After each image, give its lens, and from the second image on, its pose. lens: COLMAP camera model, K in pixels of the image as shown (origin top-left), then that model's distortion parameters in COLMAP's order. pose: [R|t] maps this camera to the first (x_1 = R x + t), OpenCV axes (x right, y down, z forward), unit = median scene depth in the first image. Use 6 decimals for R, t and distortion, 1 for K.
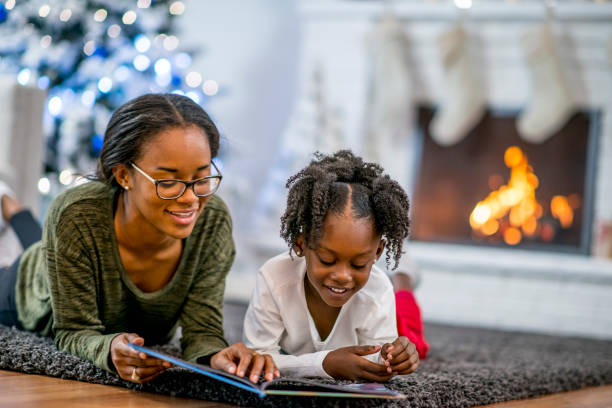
lens RADIAL K [[1494.1, 0, 306.0], [0, 1494.1, 204.0], [0, 0, 1]] dist [-0.082317, -0.299279]
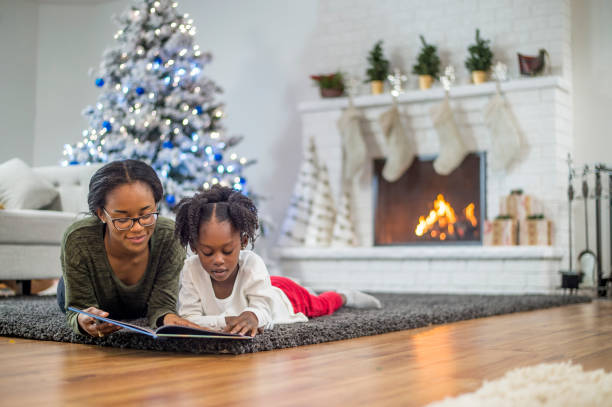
lens RADIAL K [[886.4, 0, 306.0], [0, 886.4, 203.5], [0, 0, 1]] dist [-0.048831, -0.030638]
pose [[0.992021, -0.085677, -0.092492, 0.162295], [0.082242, 0.995796, -0.040330, 0.025158], [0.095558, 0.032402, 0.994896, 0.074954]]
